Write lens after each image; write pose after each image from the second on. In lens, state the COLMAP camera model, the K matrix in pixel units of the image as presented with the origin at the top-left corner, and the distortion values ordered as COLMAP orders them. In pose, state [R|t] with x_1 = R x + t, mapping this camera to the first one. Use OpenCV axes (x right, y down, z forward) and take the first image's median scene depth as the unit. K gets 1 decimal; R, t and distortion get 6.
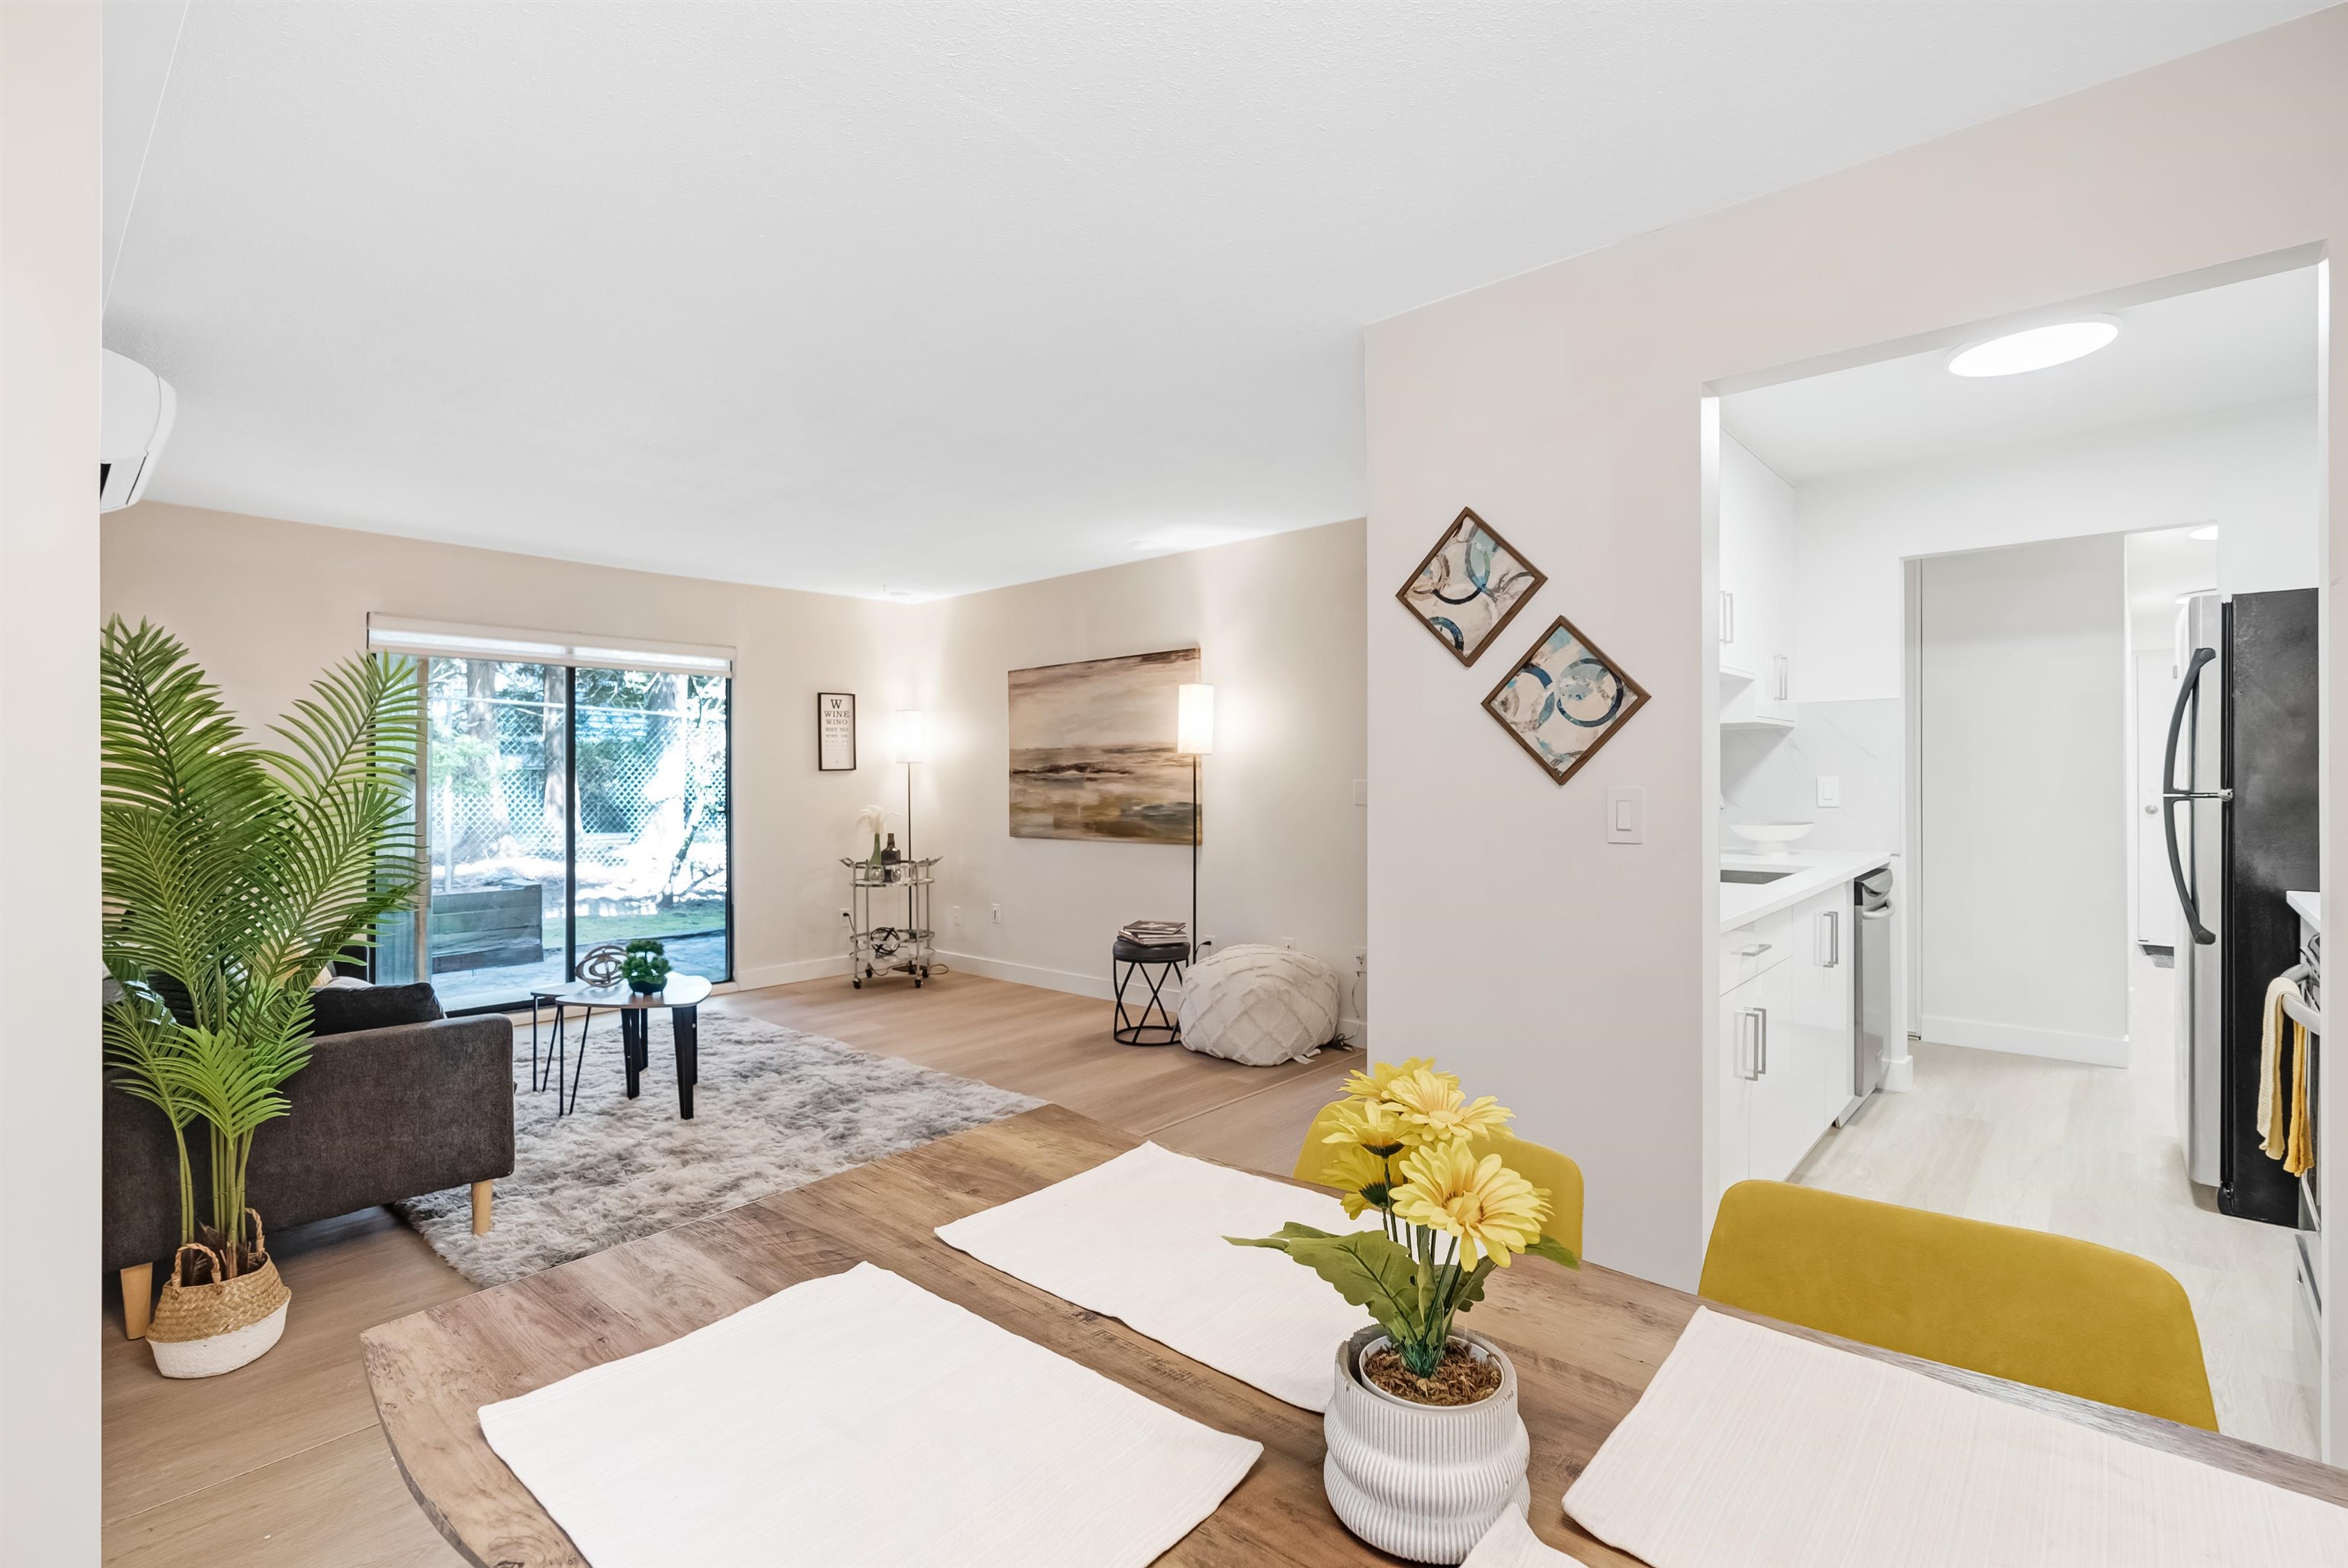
lens RADIAL K [[1070.4, 0, 1171.2], [0, 1070.4, 763.9], [0, 0, 1]] dist [0.003971, 0.000342]
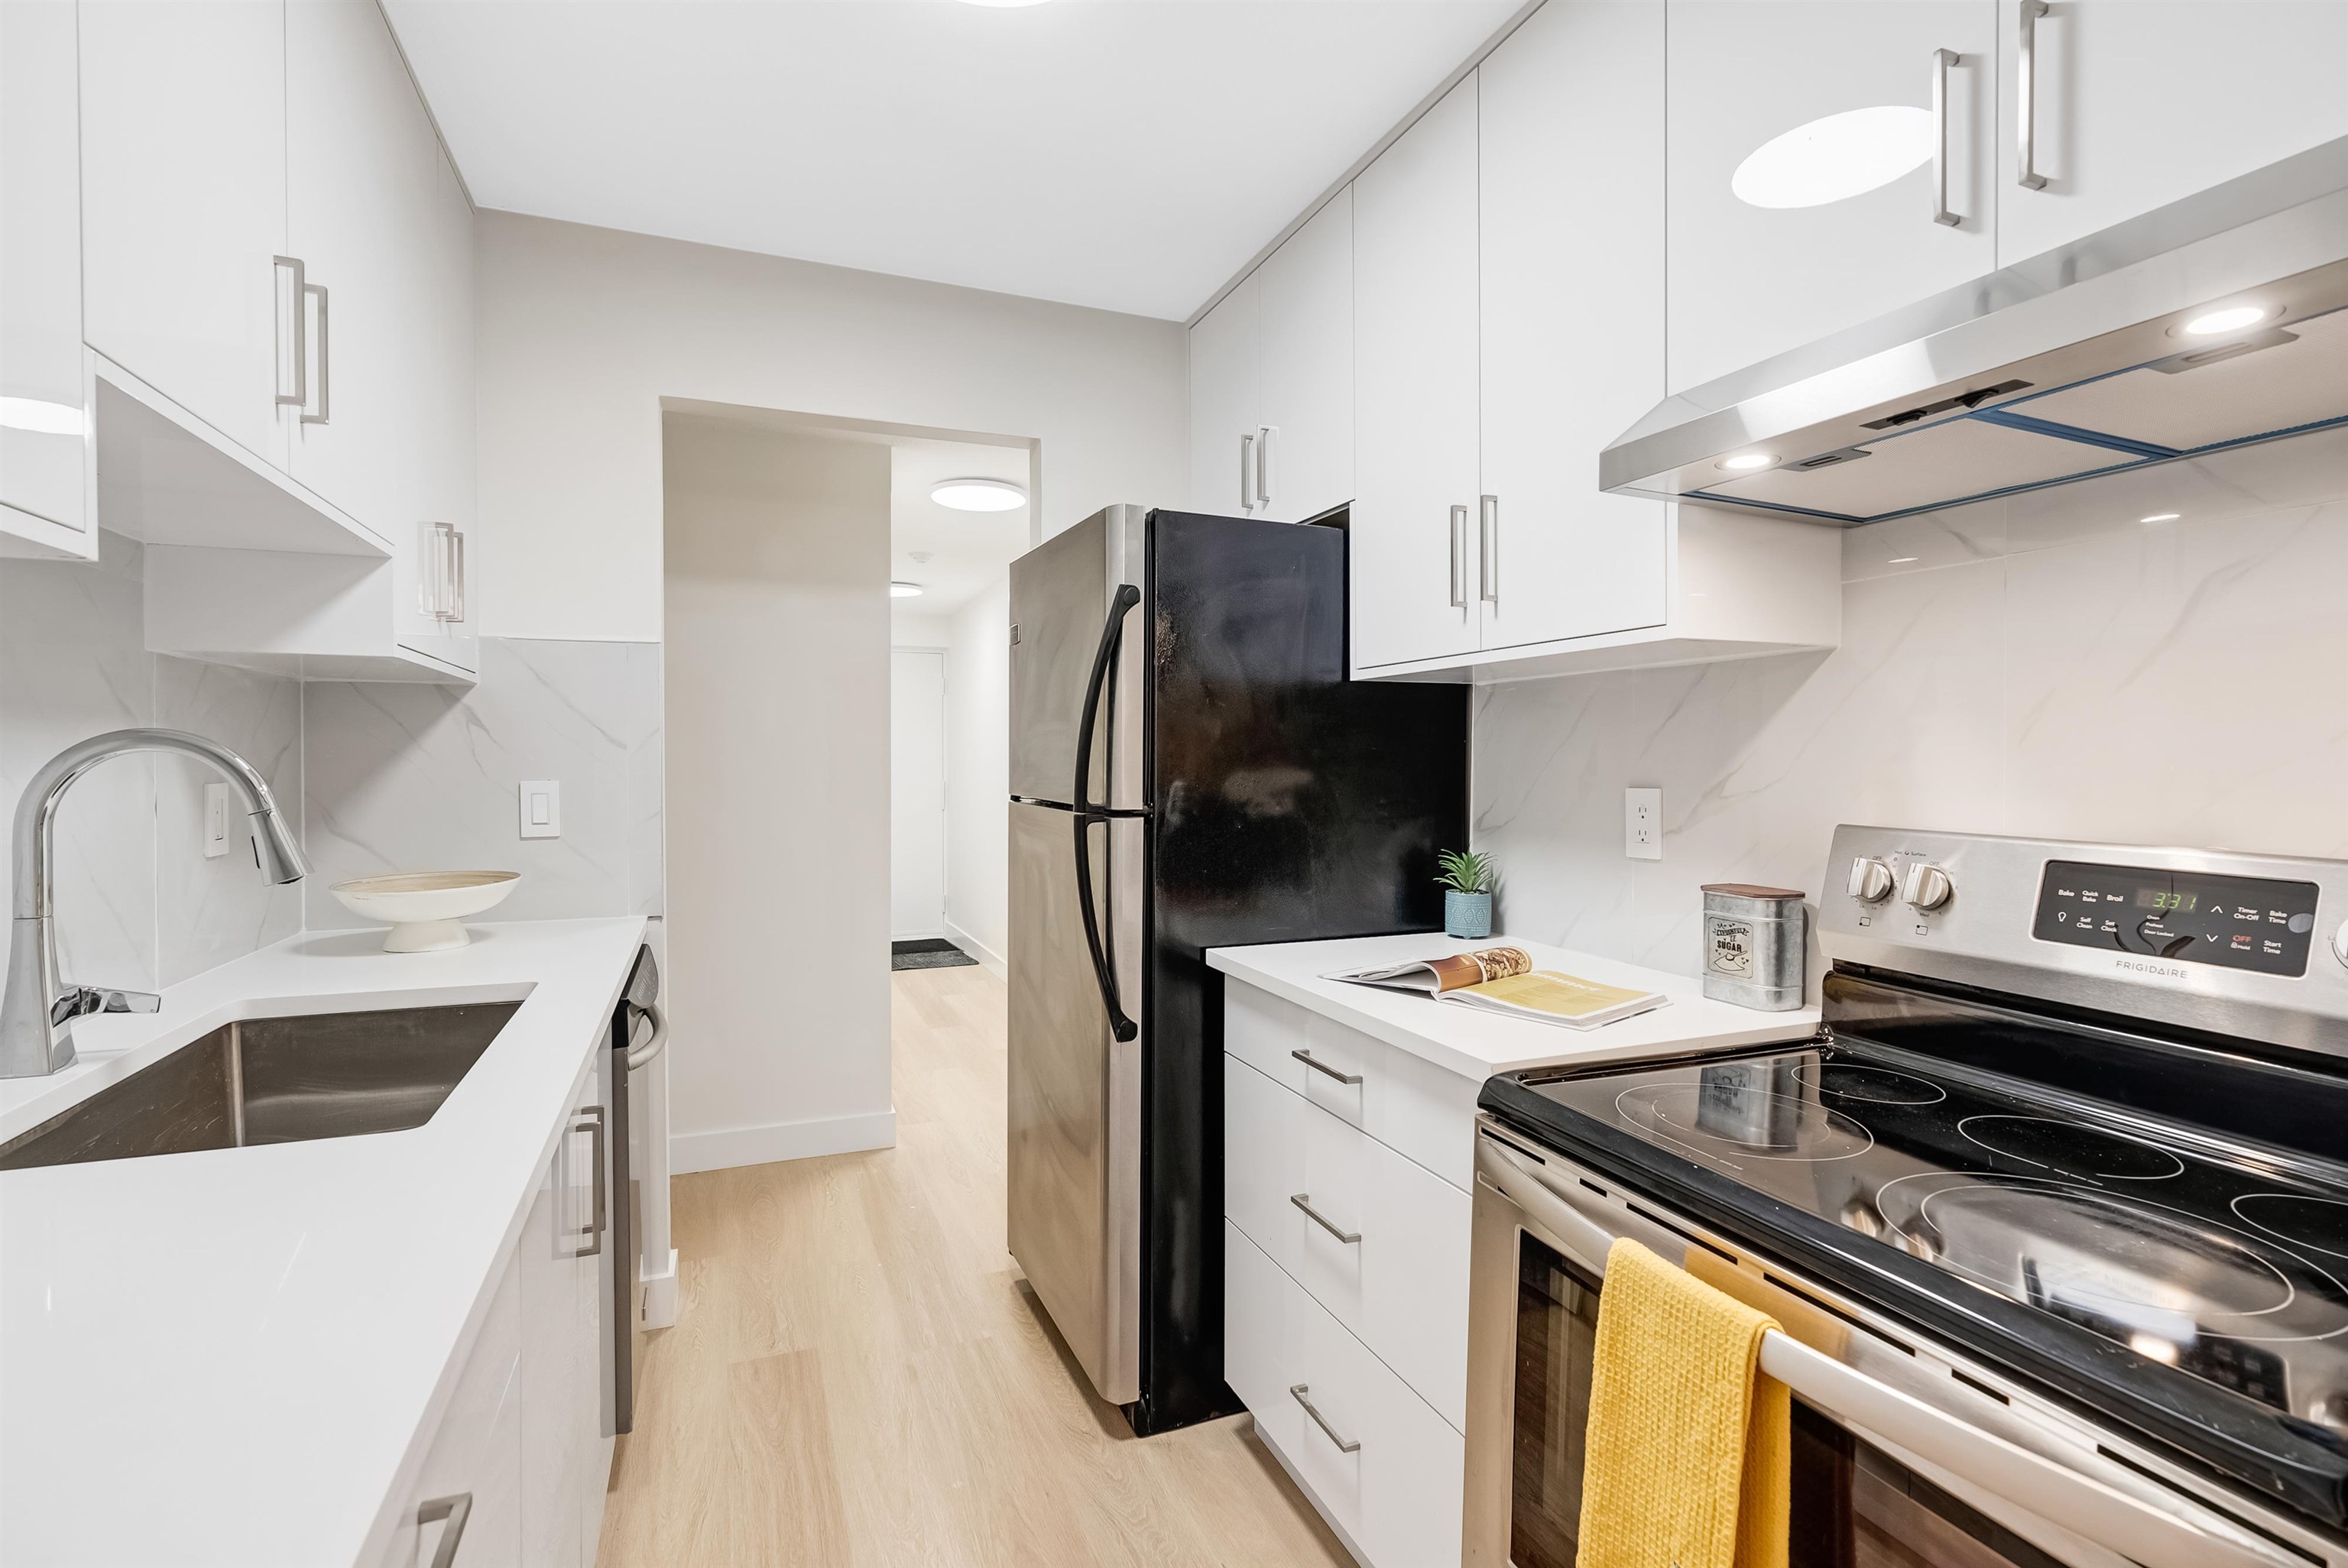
lens RADIAL K [[1093.8, 0, 1164.2], [0, 1093.8, 778.6], [0, 0, 1]] dist [-0.017800, 0.009334]
pose [[0.444794, -0.010710, 0.895569, 0.228249], [-0.011118, 0.999785, 0.017479, -0.001825], [-0.895564, -0.017731, 0.444580, 0.412915]]
